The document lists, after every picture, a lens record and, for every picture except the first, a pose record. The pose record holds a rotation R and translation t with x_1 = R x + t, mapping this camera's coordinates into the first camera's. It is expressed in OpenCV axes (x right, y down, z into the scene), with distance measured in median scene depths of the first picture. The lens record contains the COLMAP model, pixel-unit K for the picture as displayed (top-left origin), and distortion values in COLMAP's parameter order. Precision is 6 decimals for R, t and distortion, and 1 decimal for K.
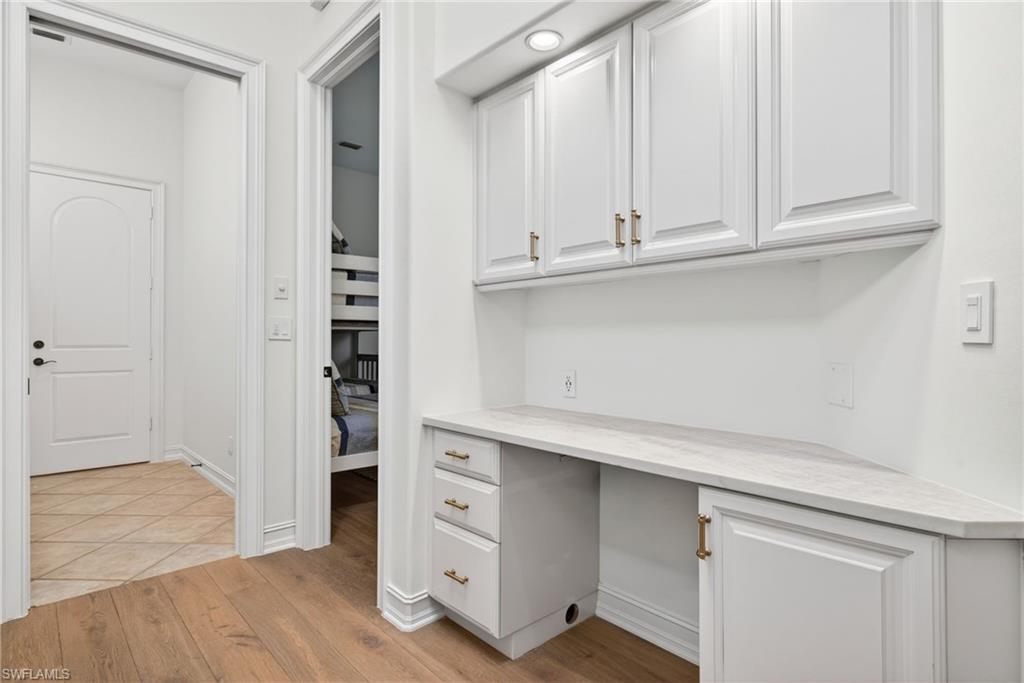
lens RADIAL K [[446.5, 0, 512.0], [0, 446.5, 341.5], [0, 0, 1]] dist [0.000003, 0.000068]
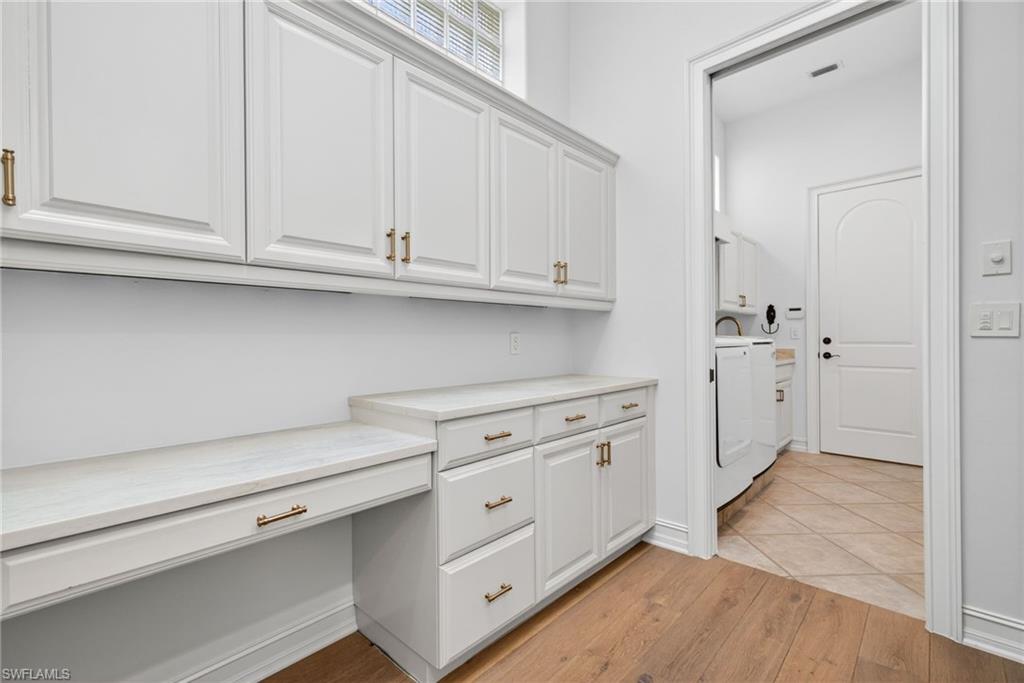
lens RADIAL K [[446.5, 0, 512.0], [0, 446.5, 341.5], [0, 0, 1]] dist [0.000003, 0.000068]
pose [[0.101611, 0.005611, -0.994808, 0.067443], [0.003445, 0.999976, 0.005992, -0.003798], [0.994818, -0.004036, 0.101590, 0.233423]]
